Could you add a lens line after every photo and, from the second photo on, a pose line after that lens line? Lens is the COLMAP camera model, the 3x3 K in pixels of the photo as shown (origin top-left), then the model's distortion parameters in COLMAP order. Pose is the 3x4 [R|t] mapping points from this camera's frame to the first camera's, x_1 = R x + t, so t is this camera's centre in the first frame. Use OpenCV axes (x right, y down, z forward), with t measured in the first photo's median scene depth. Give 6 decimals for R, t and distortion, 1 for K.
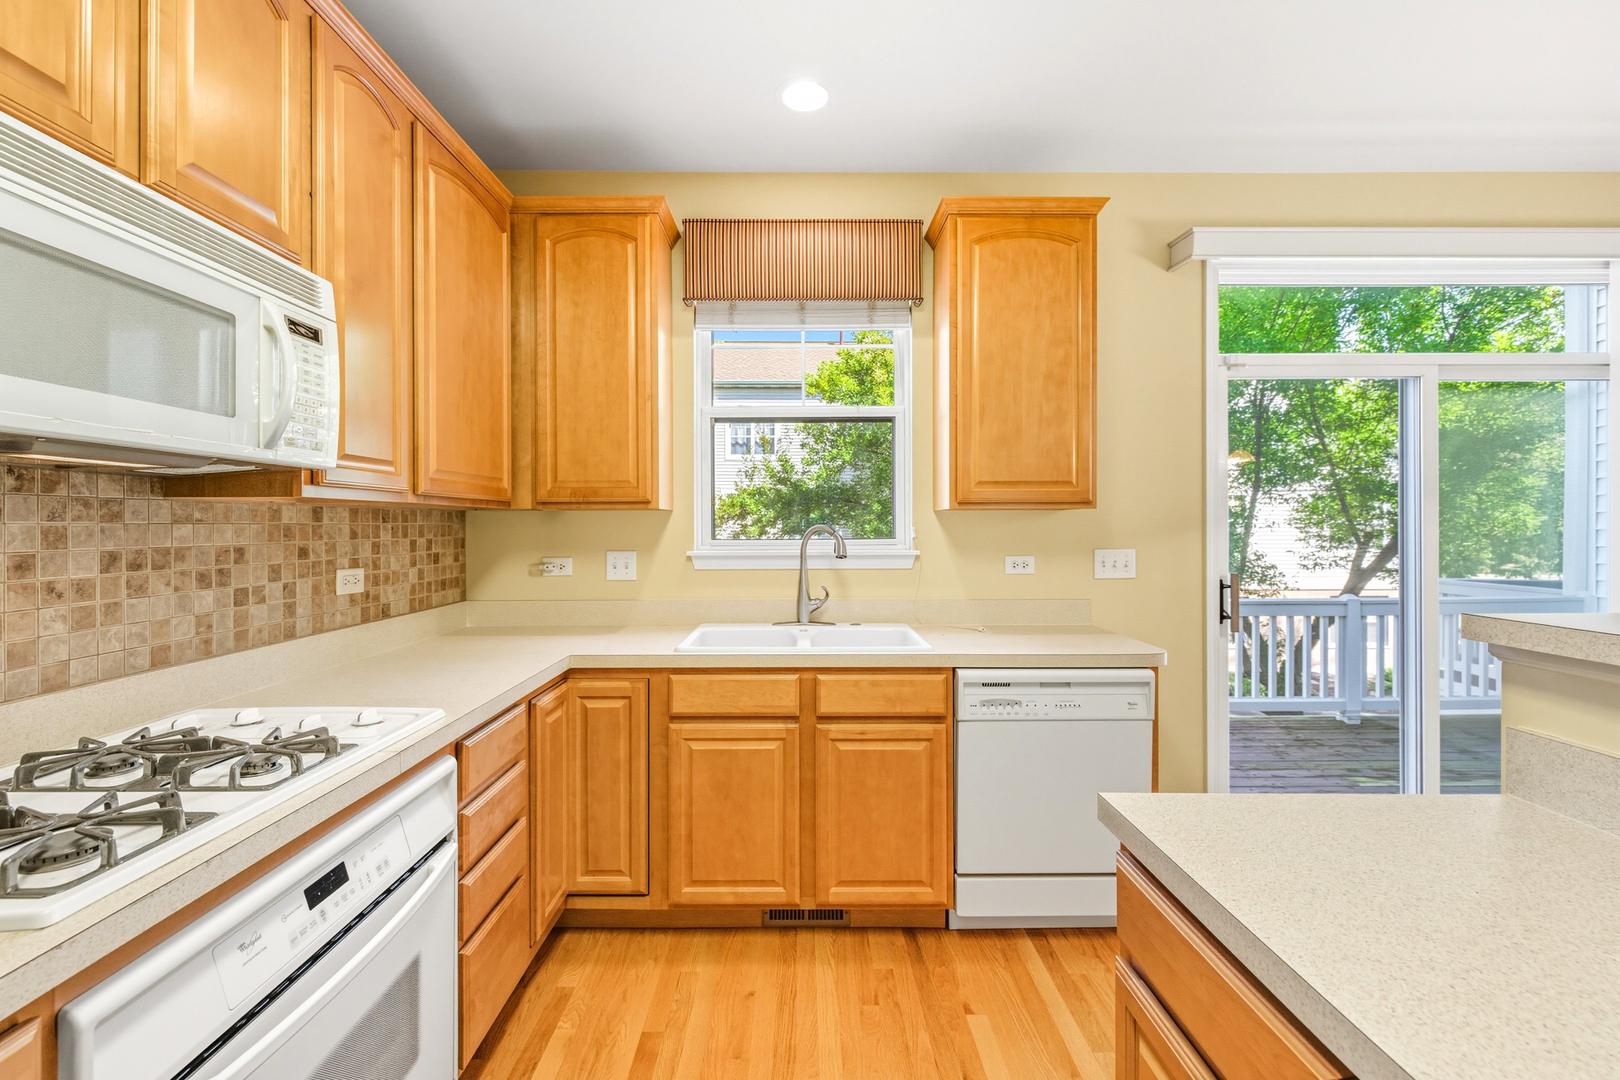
lens RADIAL K [[674.5, 0, 803.4], [0, 674.5, 530.0], [0, 0, 1]] dist [0.002758, -0.000101]
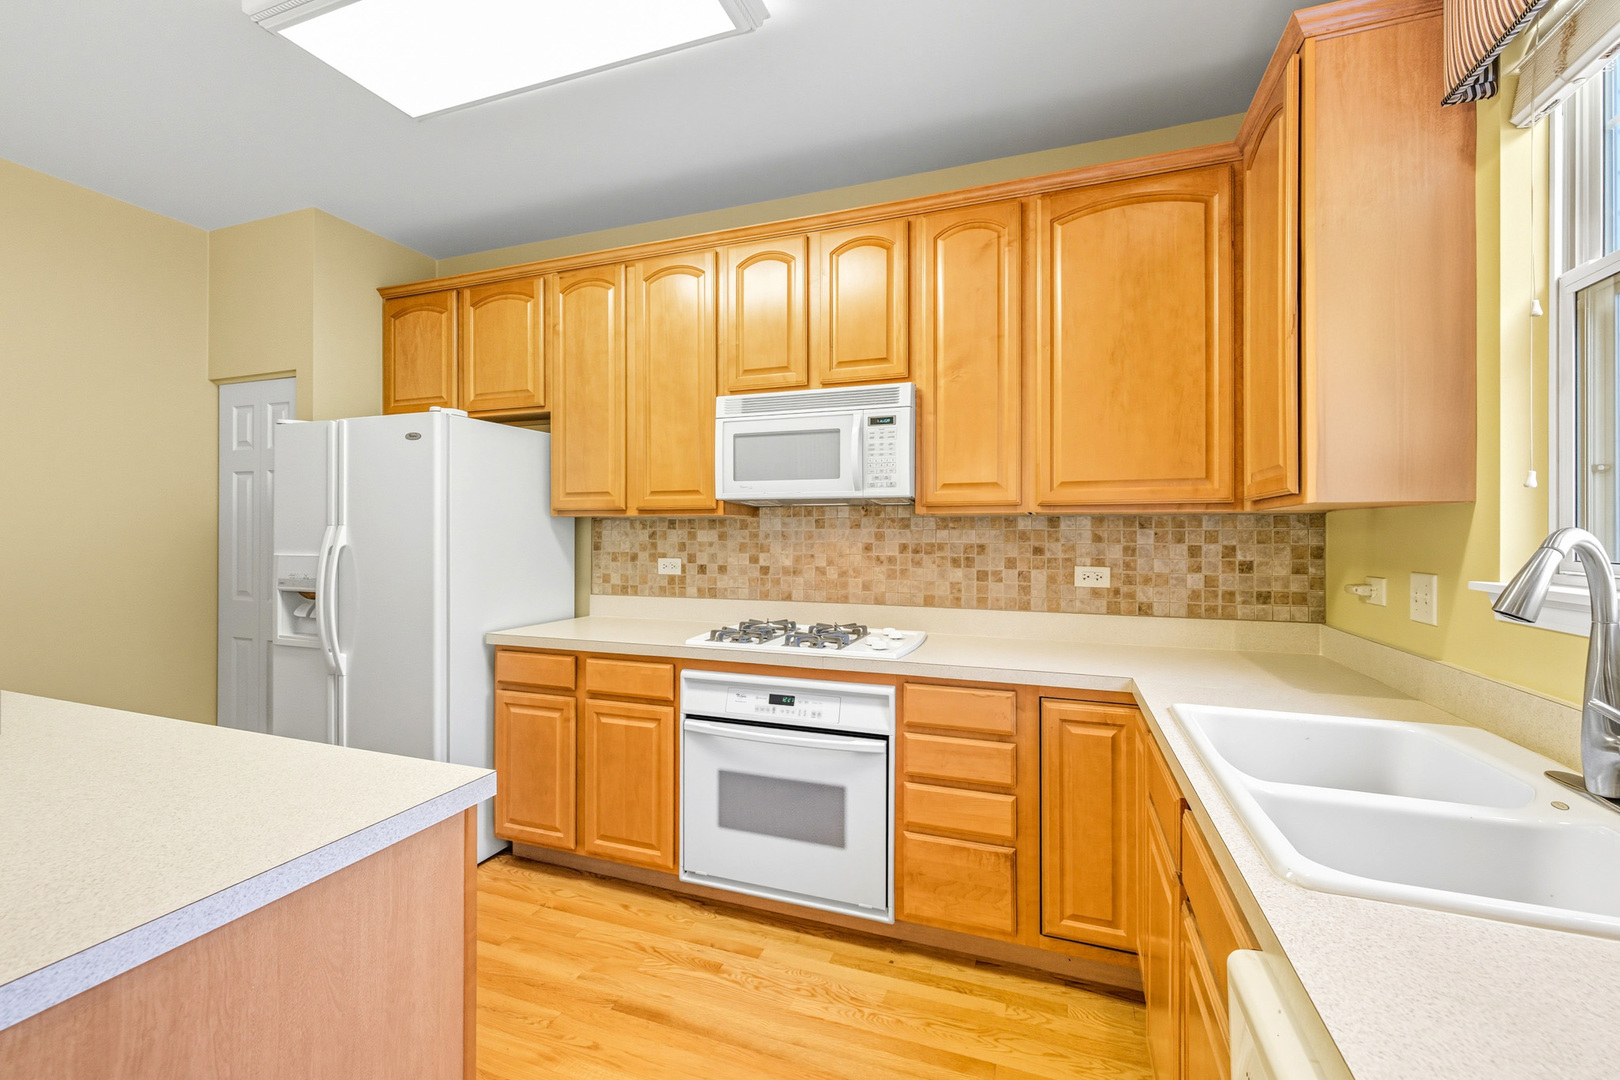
lens RADIAL K [[674.5, 0, 803.4], [0, 674.5, 530.0], [0, 0, 1]] dist [0.002758, -0.000101]
pose [[-0.350096, -0.004211, -0.936704, 0.799467], [-0.008581, 0.999962, -0.001288, -0.003056], [0.936674, 0.007587, -0.350119, 1.148266]]
